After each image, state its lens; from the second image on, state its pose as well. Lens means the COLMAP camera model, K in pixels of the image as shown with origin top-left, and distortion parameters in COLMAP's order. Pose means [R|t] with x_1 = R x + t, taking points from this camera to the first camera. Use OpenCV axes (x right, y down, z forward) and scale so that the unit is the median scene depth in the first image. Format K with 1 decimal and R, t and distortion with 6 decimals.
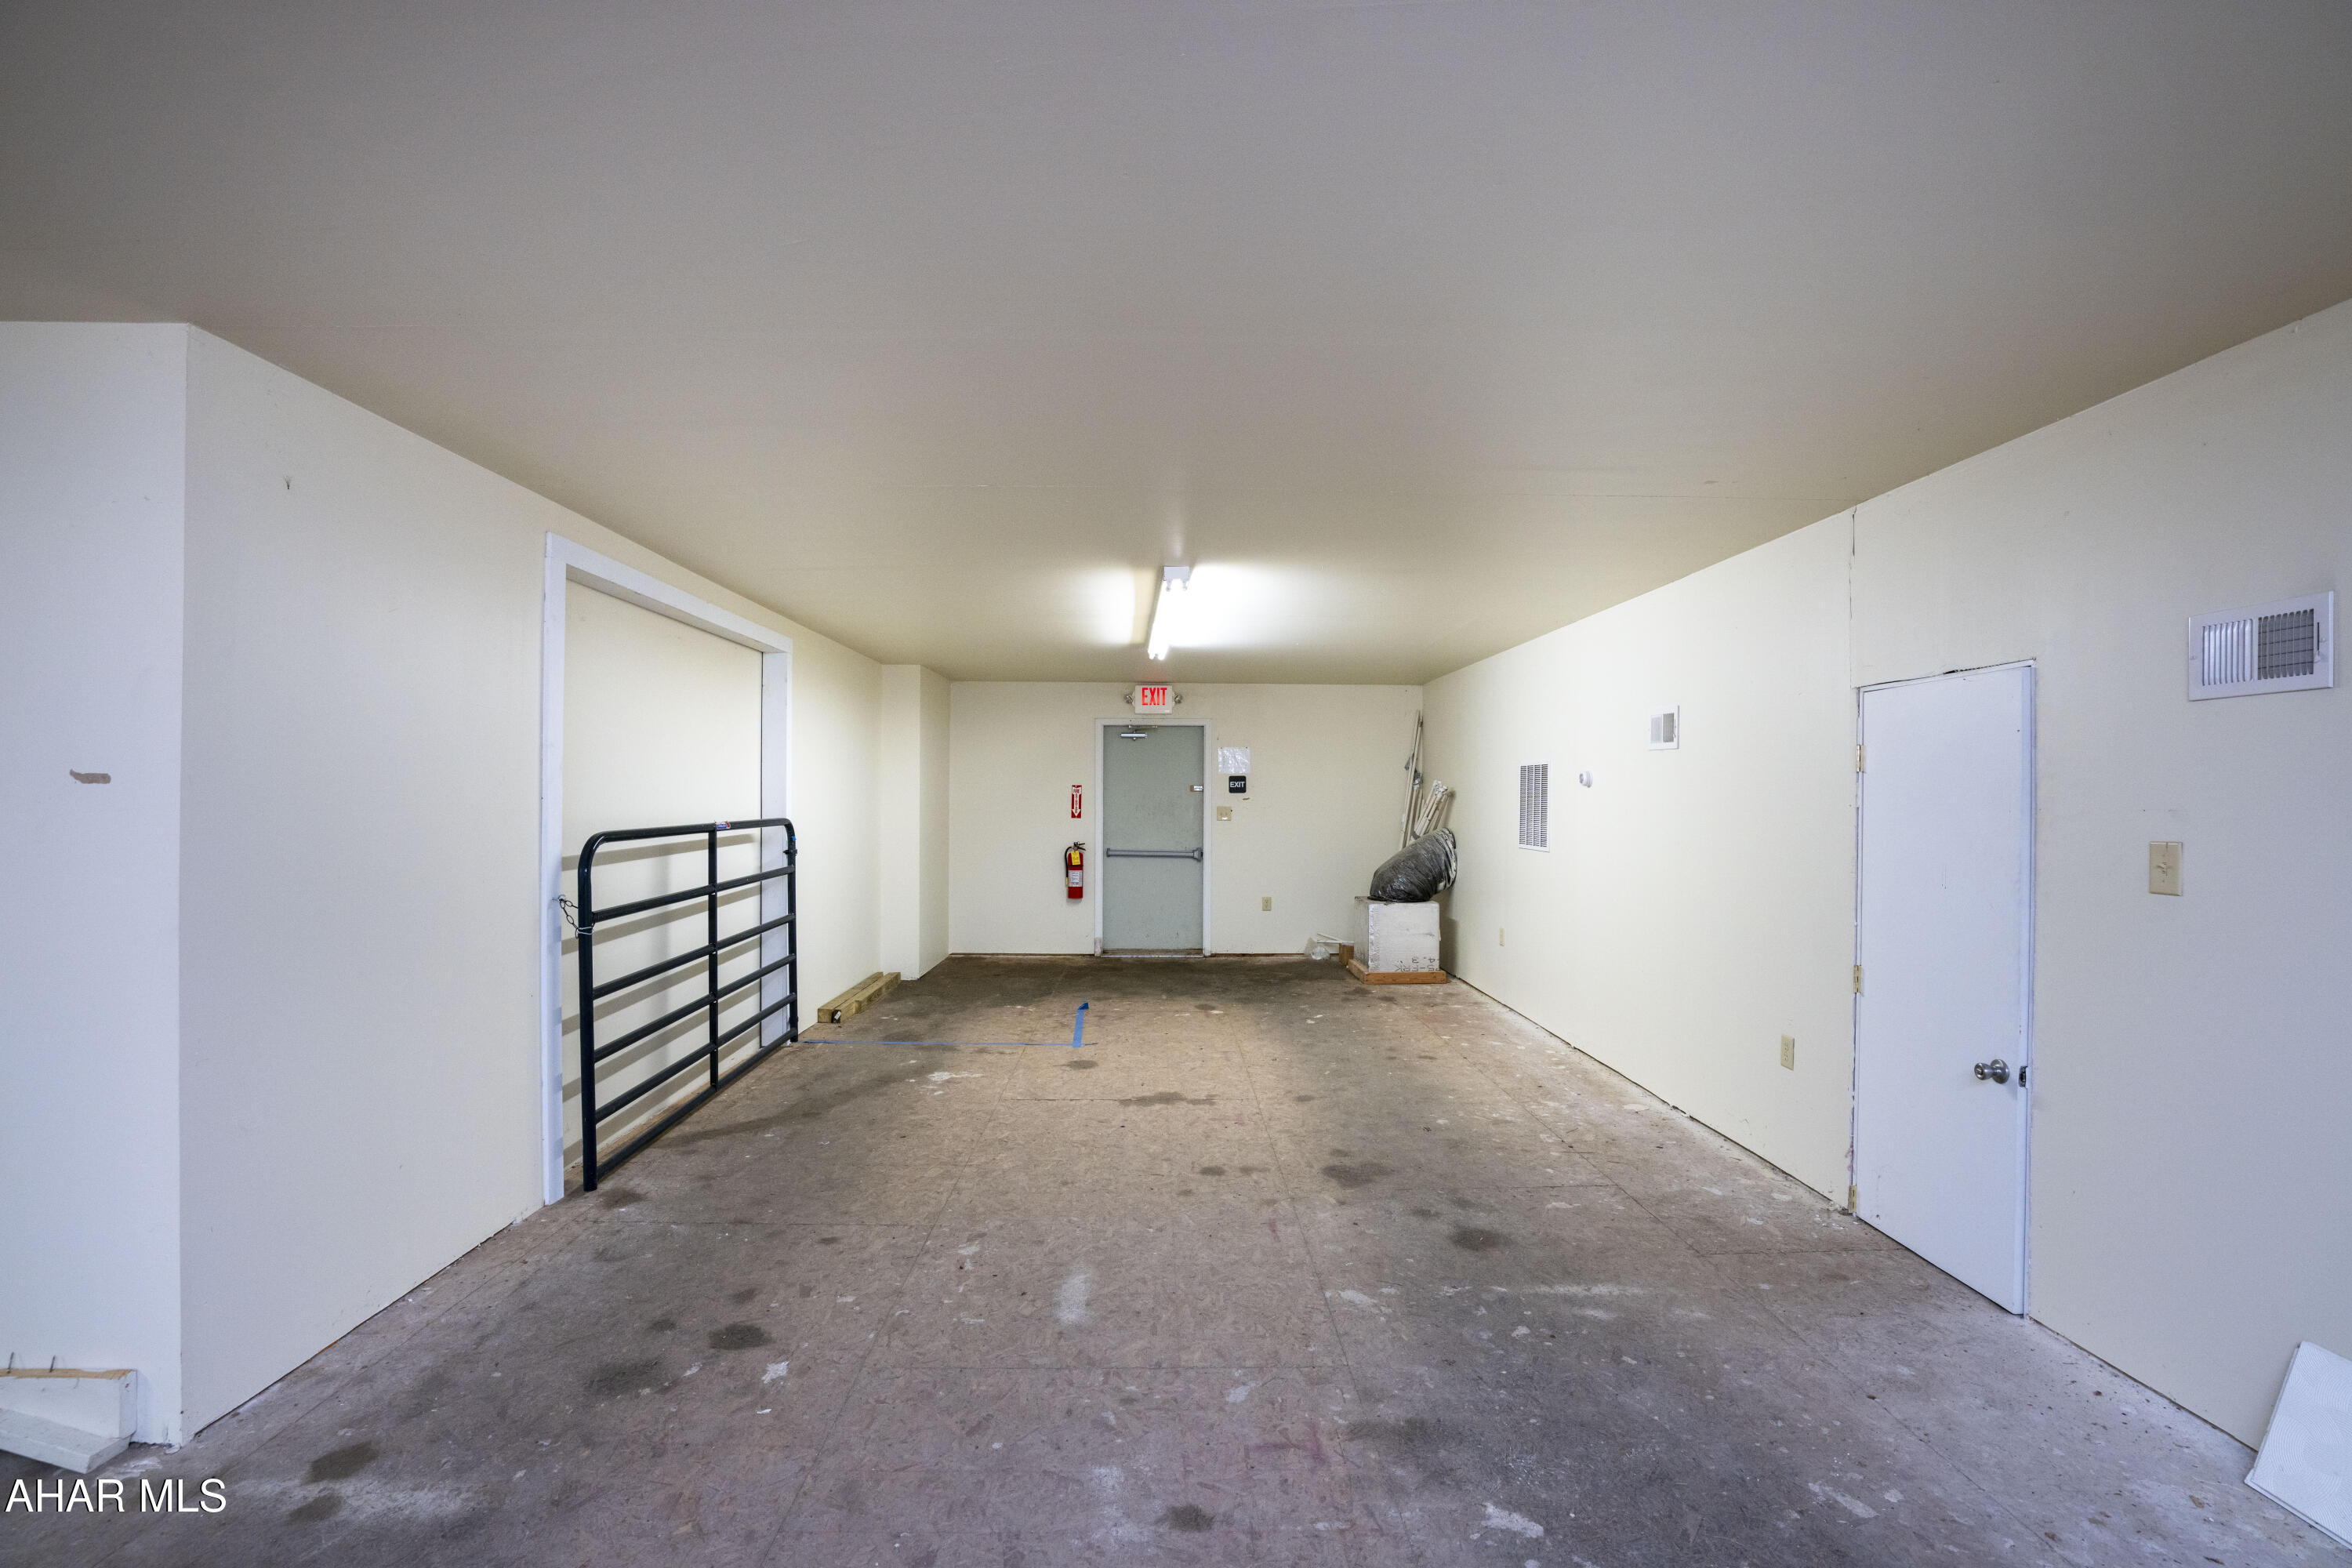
lens RADIAL K [[1080.0, 0, 1175.3], [0, 1080.0, 791.5], [0, 0, 1]] dist [-0.058821, 0.021180]
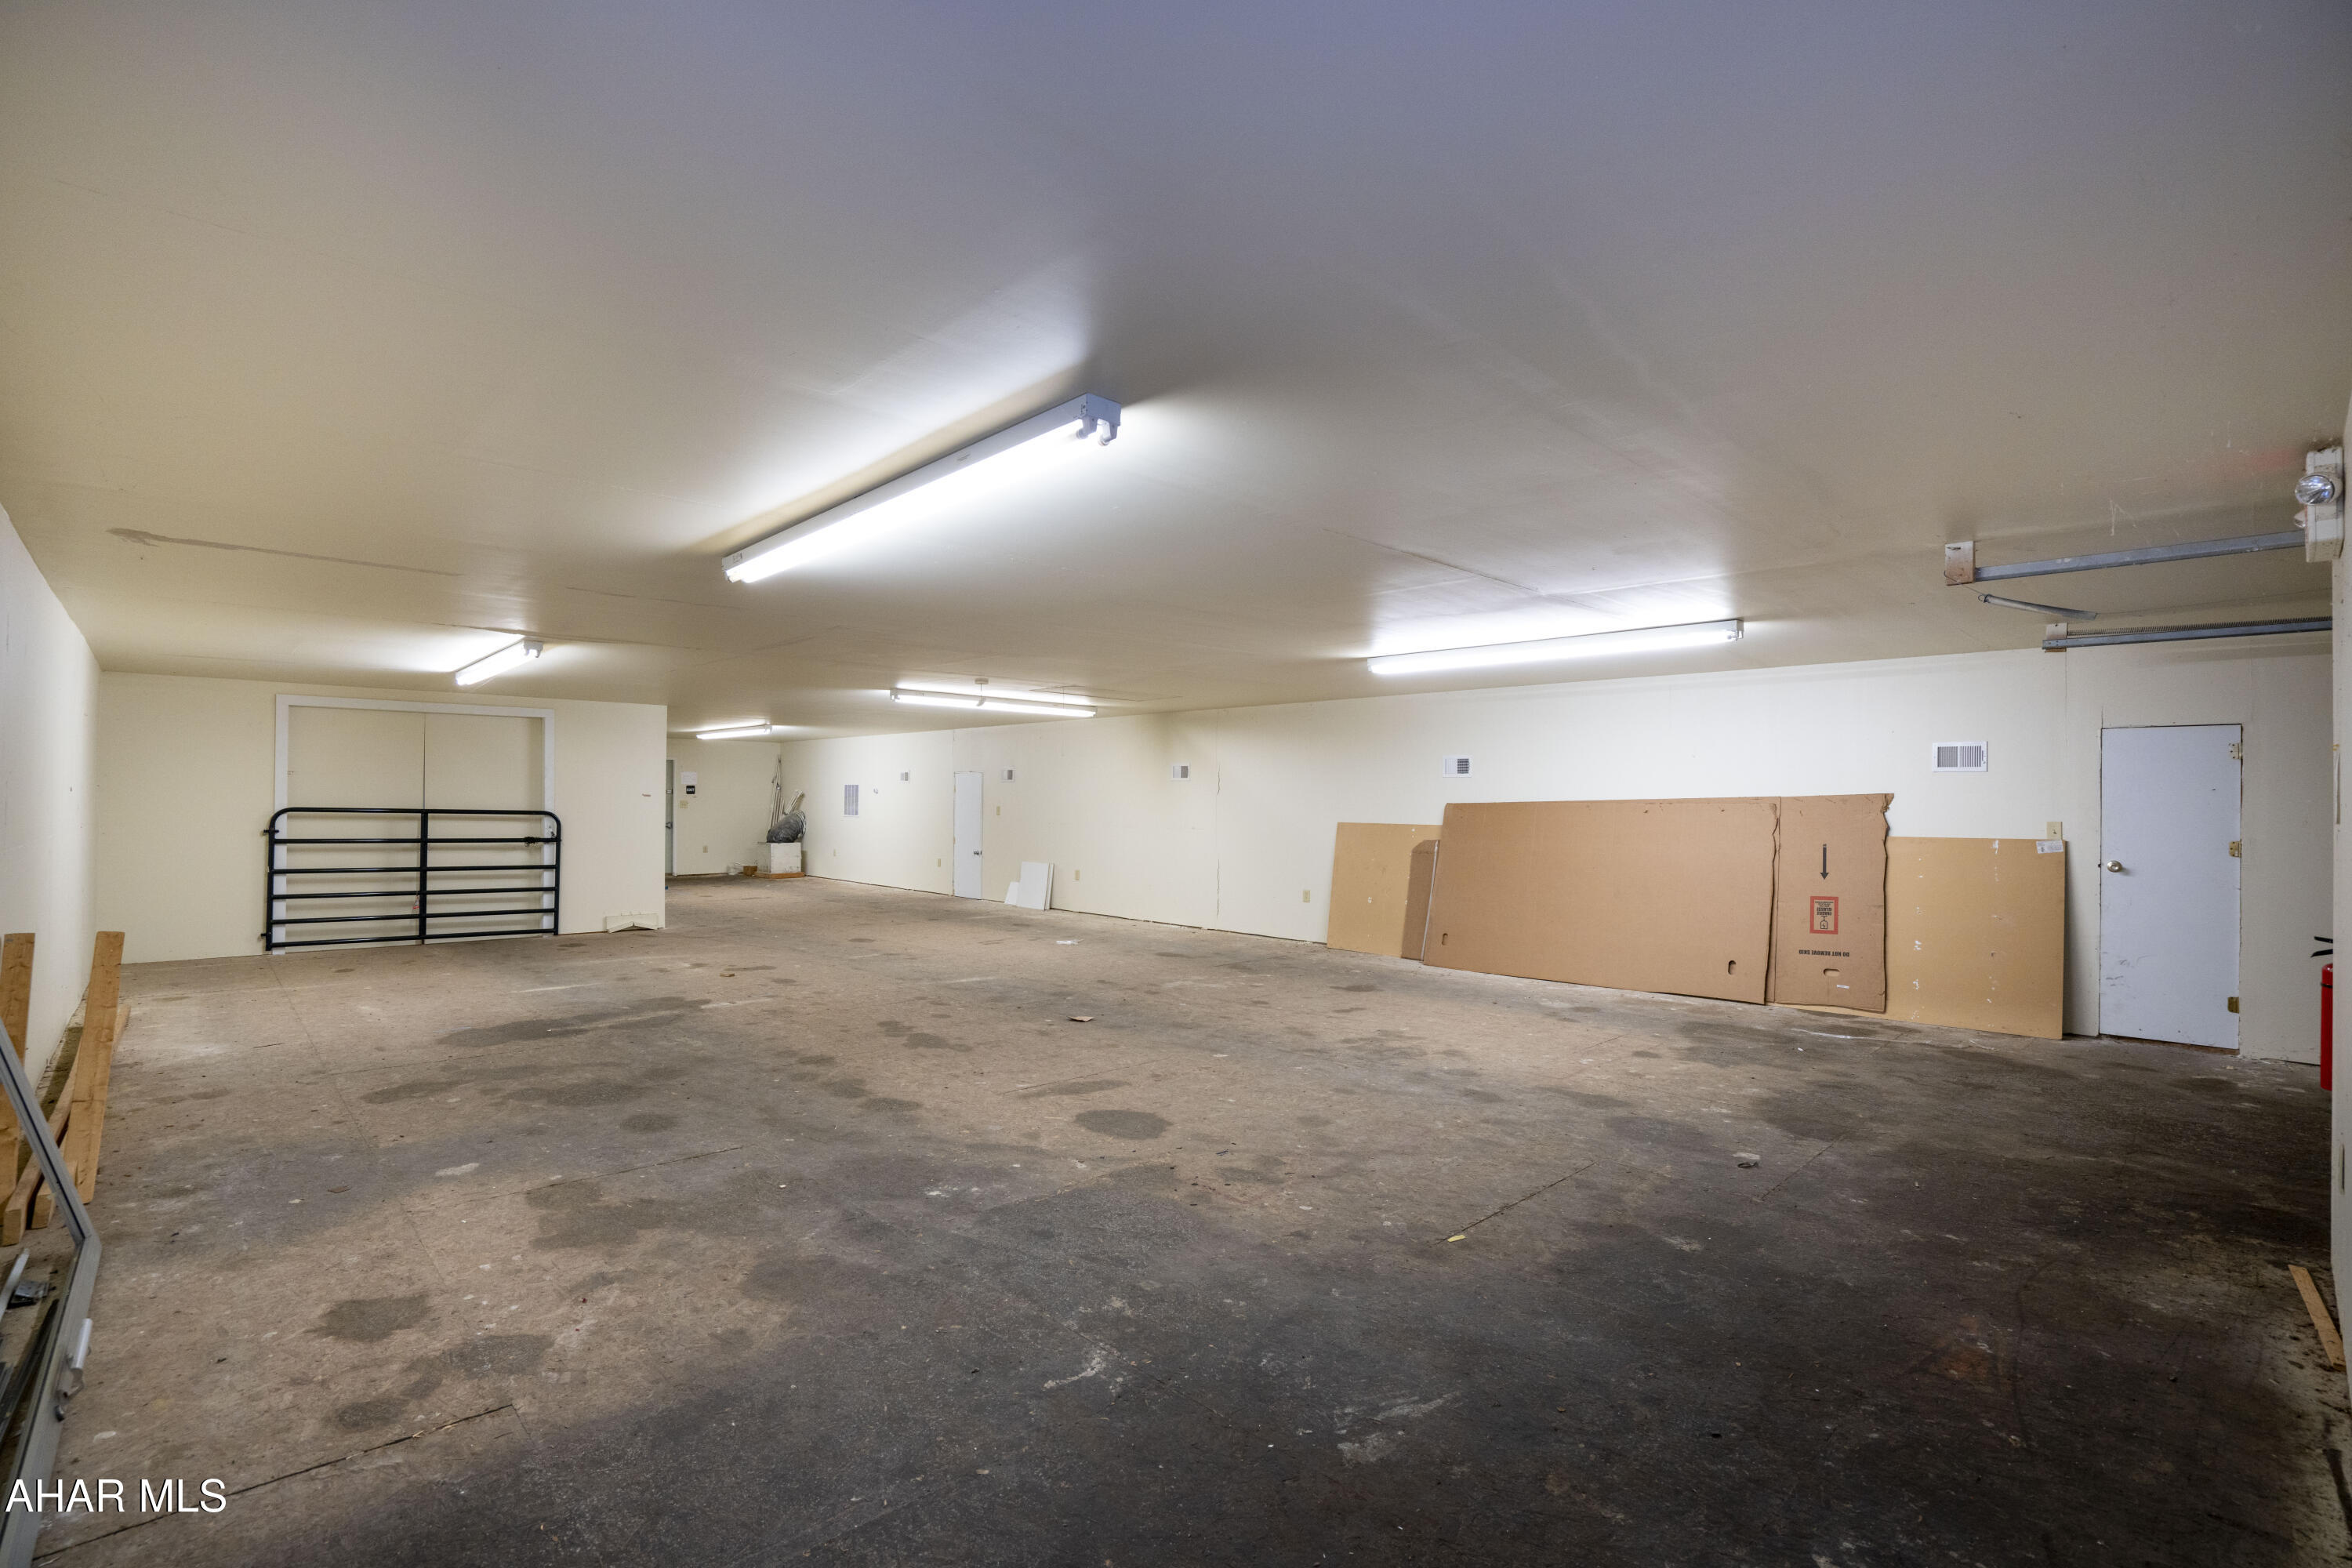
lens RADIAL K [[1084.1, 0, 1172.9], [0, 1084.1, 792.8], [0, 0, 1]] dist [-0.046187, 0.016562]
pose [[0.738225, 0.007966, 0.674508, -0.713764], [-0.009717, 0.999952, -0.001175, -0.007906], [-0.674485, -0.005687, 0.738267, -1.221799]]
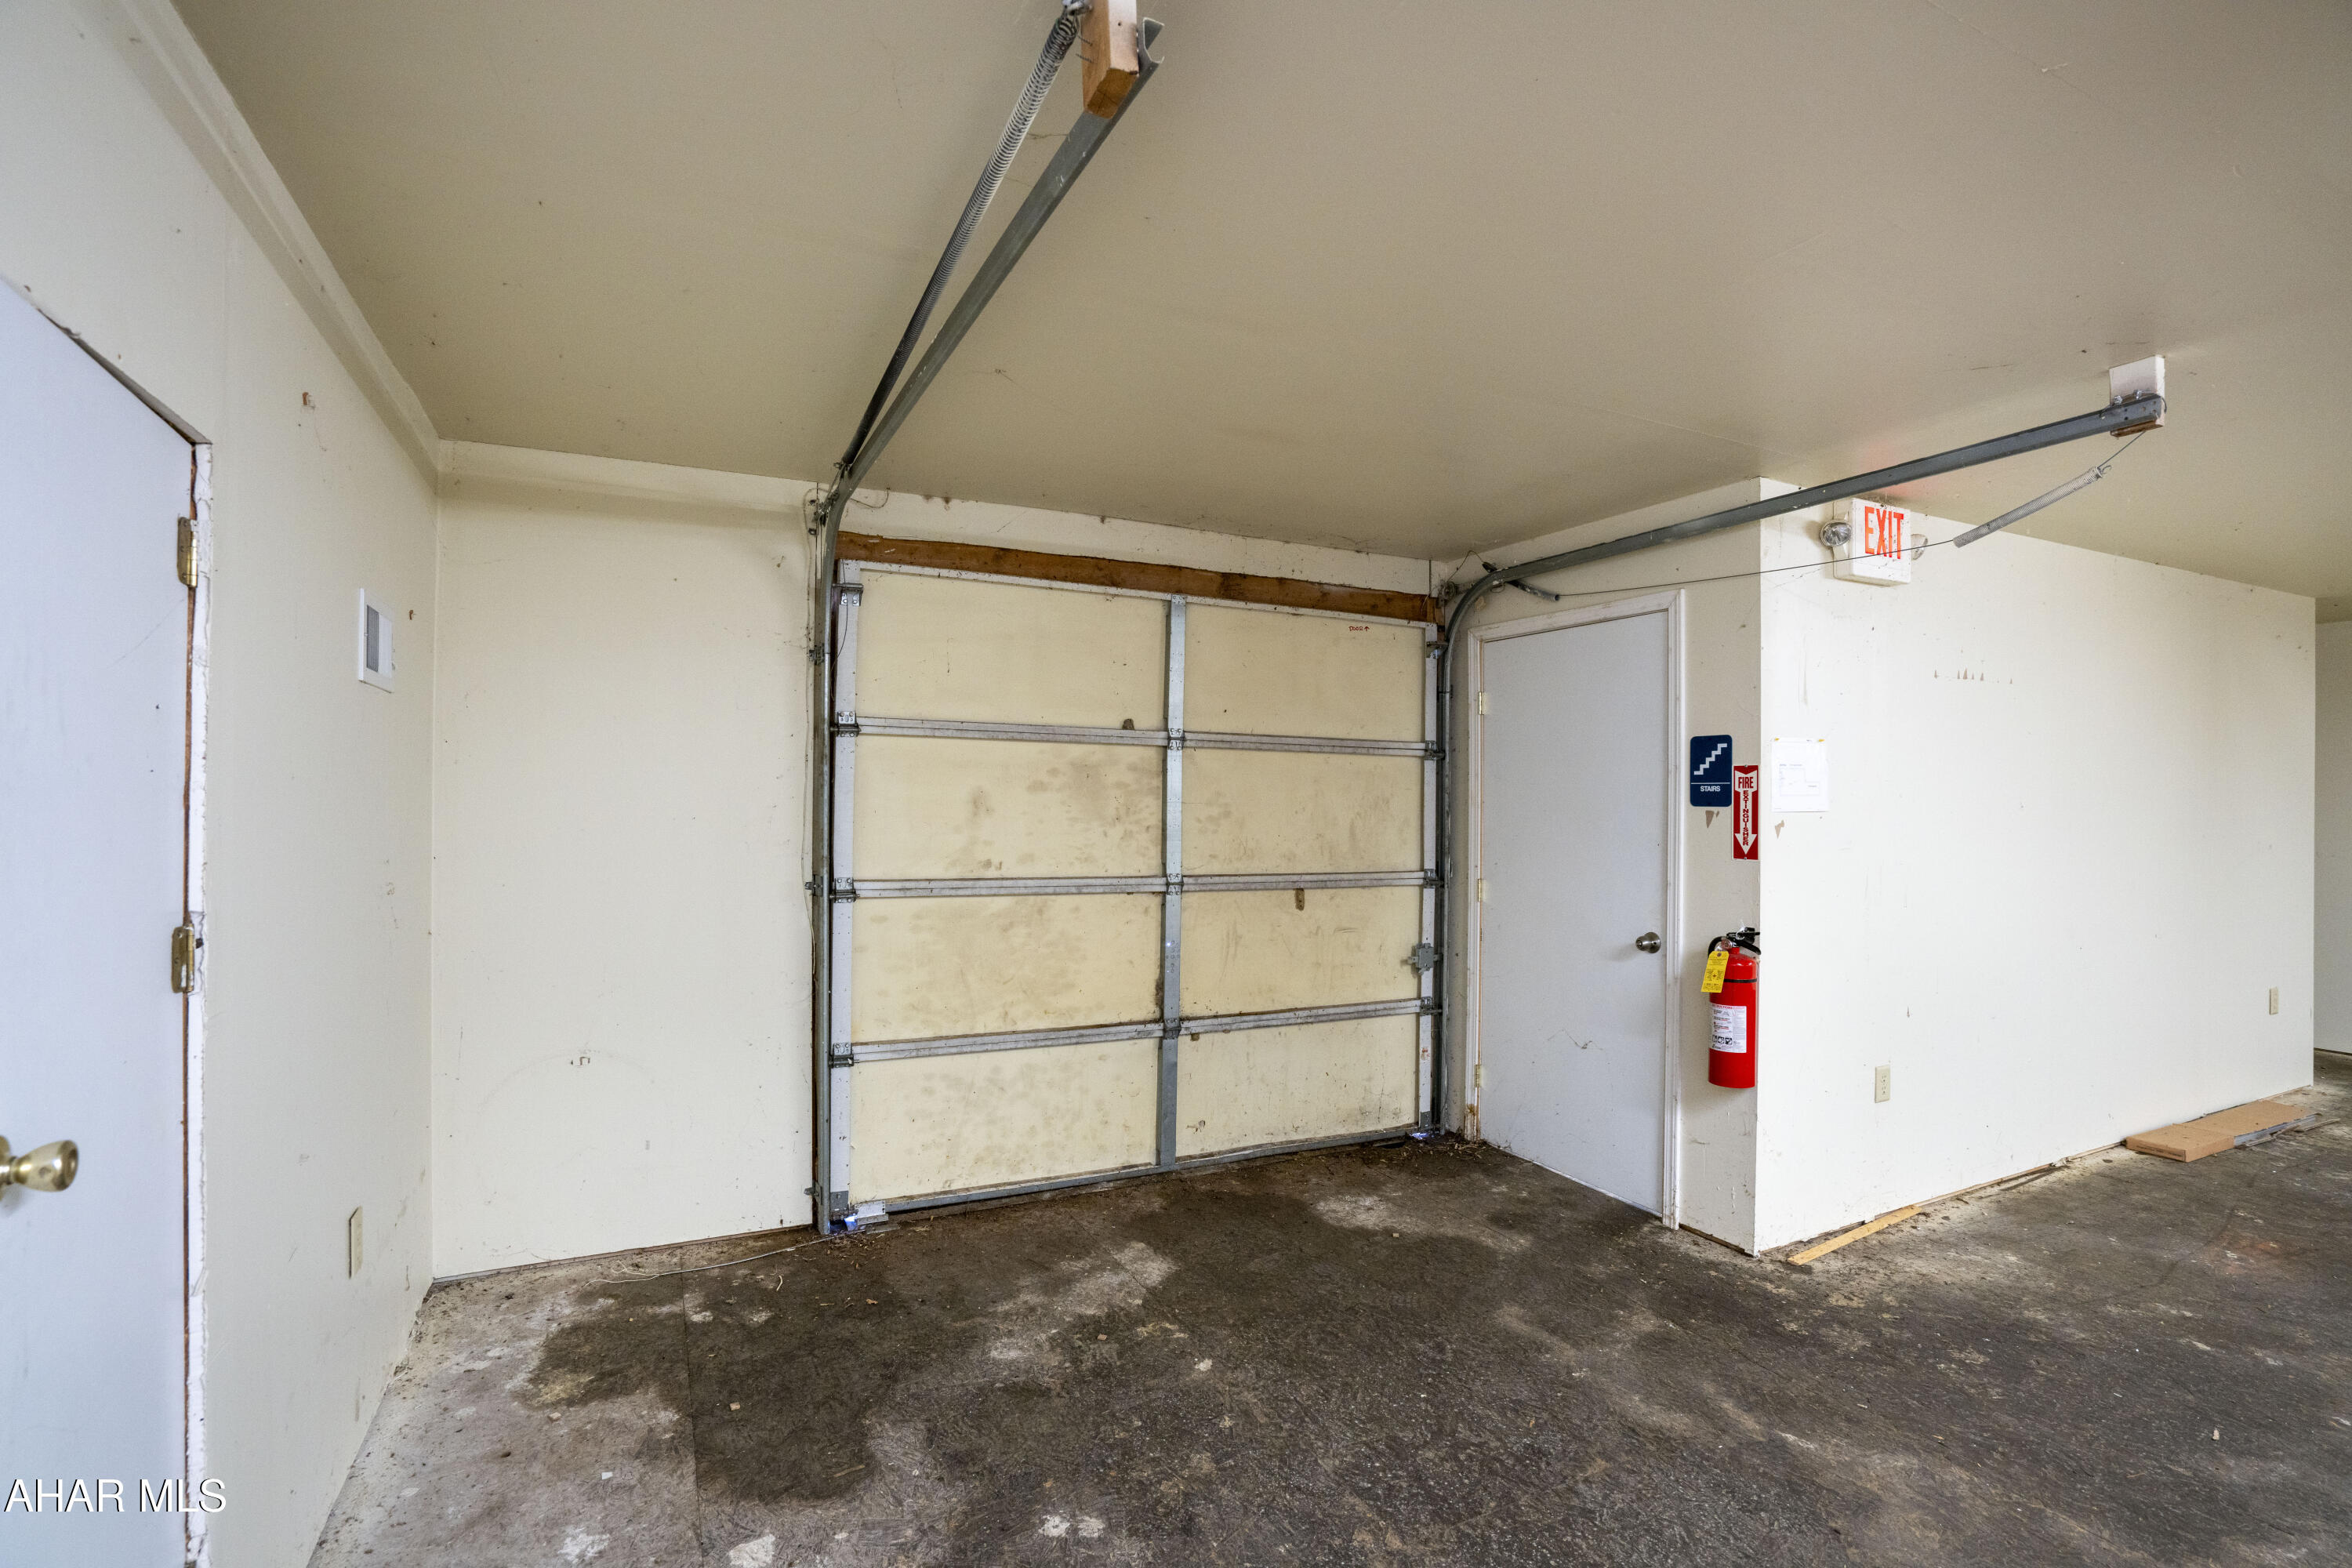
lens RADIAL K [[1080.0, 0, 1175.3], [0, 1080.0, 791.5], [0, 0, 1]] dist [-0.058821, 0.021180]
pose [[-0.909004, -0.007843, -0.416713, 0.229280], [-0.004138, 0.999943, -0.009793, -0.003724], [0.416766, -0.007177, -0.908985, -0.959038]]
